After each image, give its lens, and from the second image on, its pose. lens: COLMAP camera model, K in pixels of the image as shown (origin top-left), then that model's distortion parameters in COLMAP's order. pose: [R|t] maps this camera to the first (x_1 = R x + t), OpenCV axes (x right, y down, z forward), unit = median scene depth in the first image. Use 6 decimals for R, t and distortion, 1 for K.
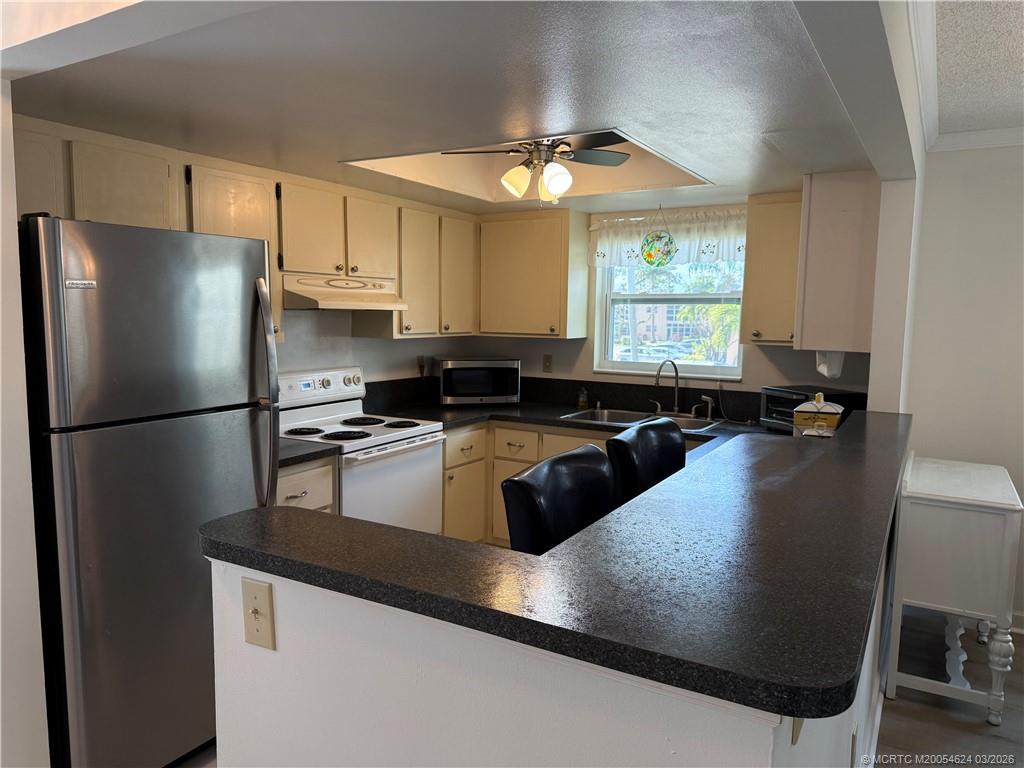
lens RADIAL K [[721.0, 0, 506.2], [0, 721.0, 391.0], [0, 0, 1]] dist [0.080003, -0.090656]
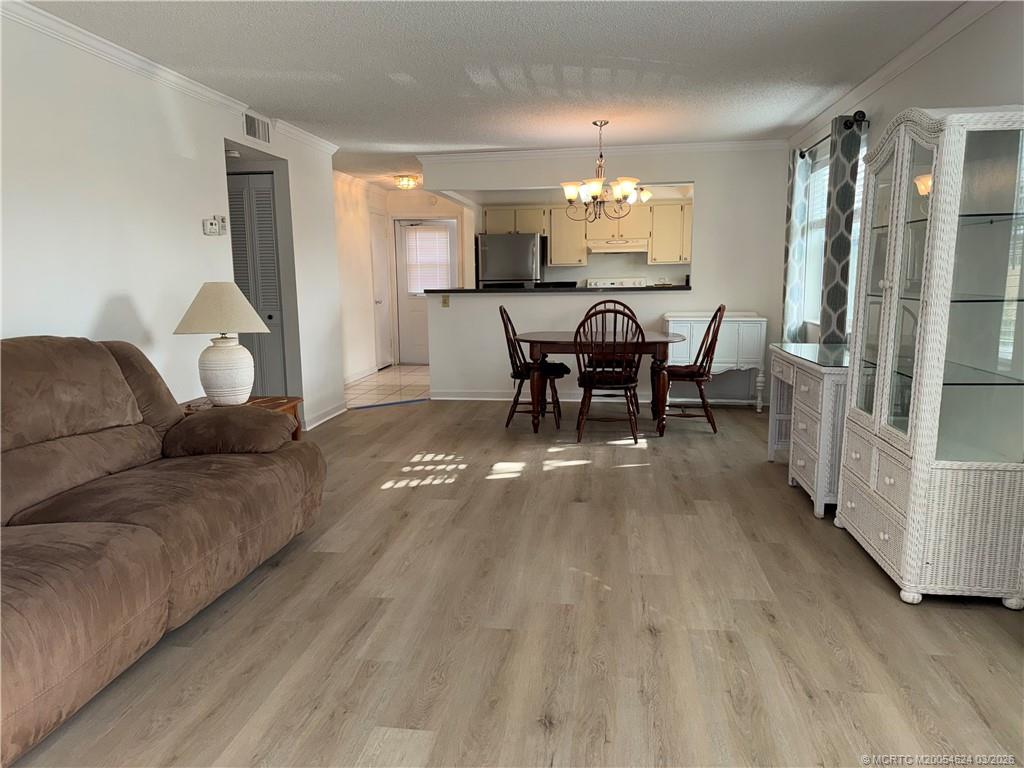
lens RADIAL K [[721.0, 0, 513.3], [0, 721.0, 389.3], [0, 0, 1]] dist [0.080003, -0.090656]
pose [[0.400433, 0.123806, -0.907924, 1.901524], [-0.083527, 0.991637, 0.098382, 0.136789], [0.912511, 0.036440, 0.407425, -0.324324]]
